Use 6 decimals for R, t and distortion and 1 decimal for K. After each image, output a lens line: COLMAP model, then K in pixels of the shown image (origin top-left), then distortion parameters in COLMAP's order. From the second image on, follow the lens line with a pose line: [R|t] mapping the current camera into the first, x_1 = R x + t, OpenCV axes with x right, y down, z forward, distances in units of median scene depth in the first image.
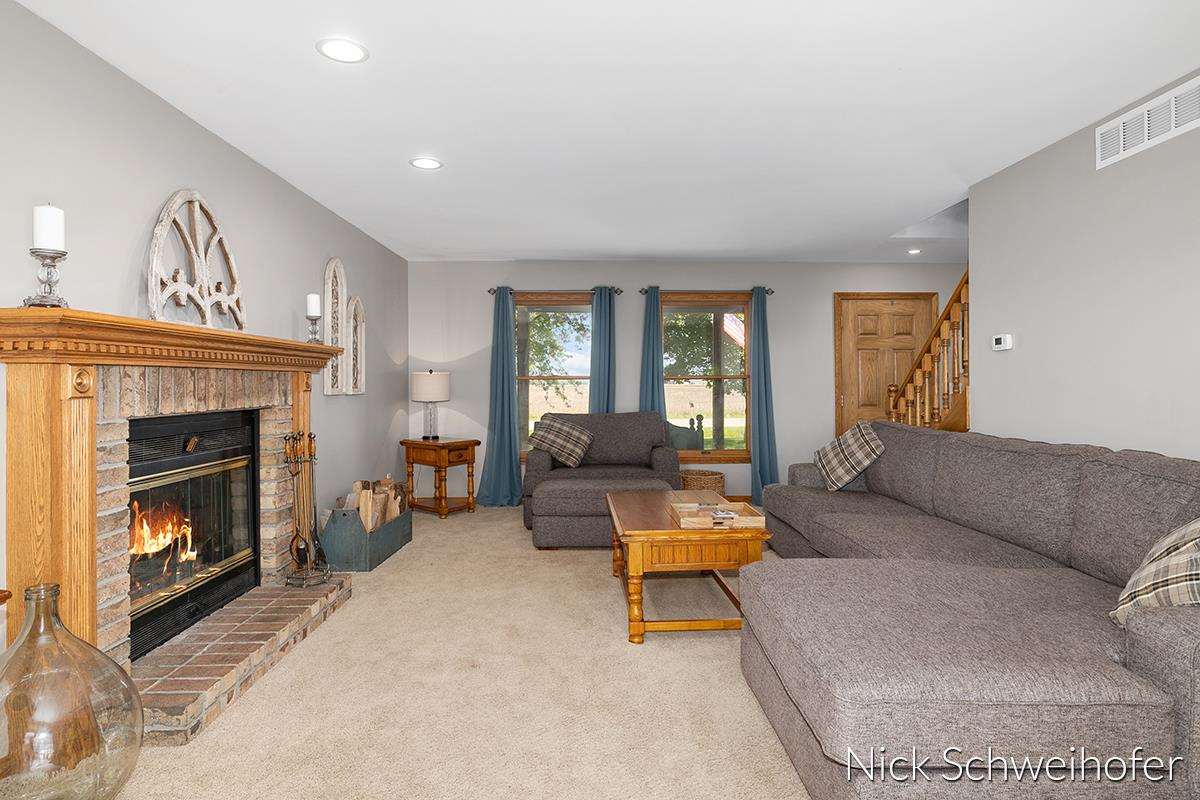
lens RADIAL K [[674.2, 0, 602.3], [0, 674.2, 376.6], [0, 0, 1]] dist [0.001090, -0.000027]
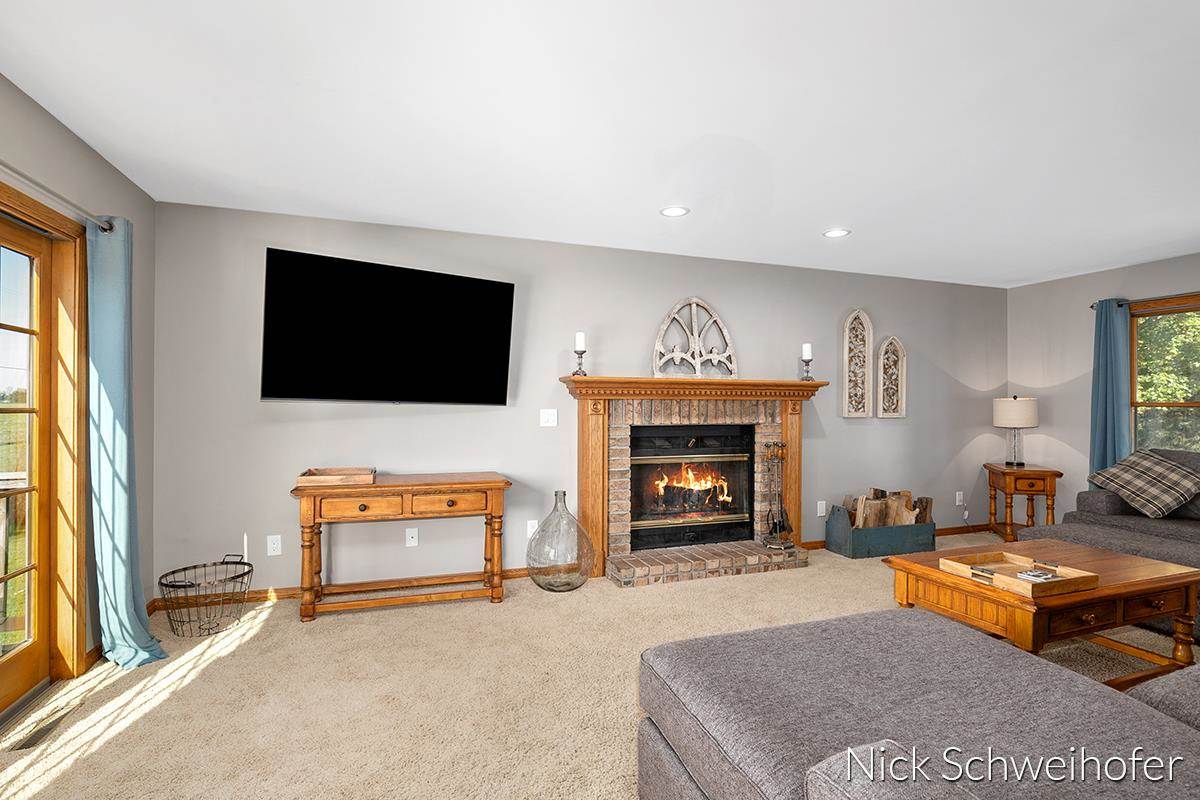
lens RADIAL K [[595.3, 0, 600.0], [0, 595.3, 400.0], [0, 0, 1]] dist [-0.001310, -0.000134]
pose [[0.308826, 0.003125, -0.951114, 0.667429], [0.002136, 0.999990, 0.003979, -0.014427], [0.951116, -0.003261, 0.308816, 0.251305]]
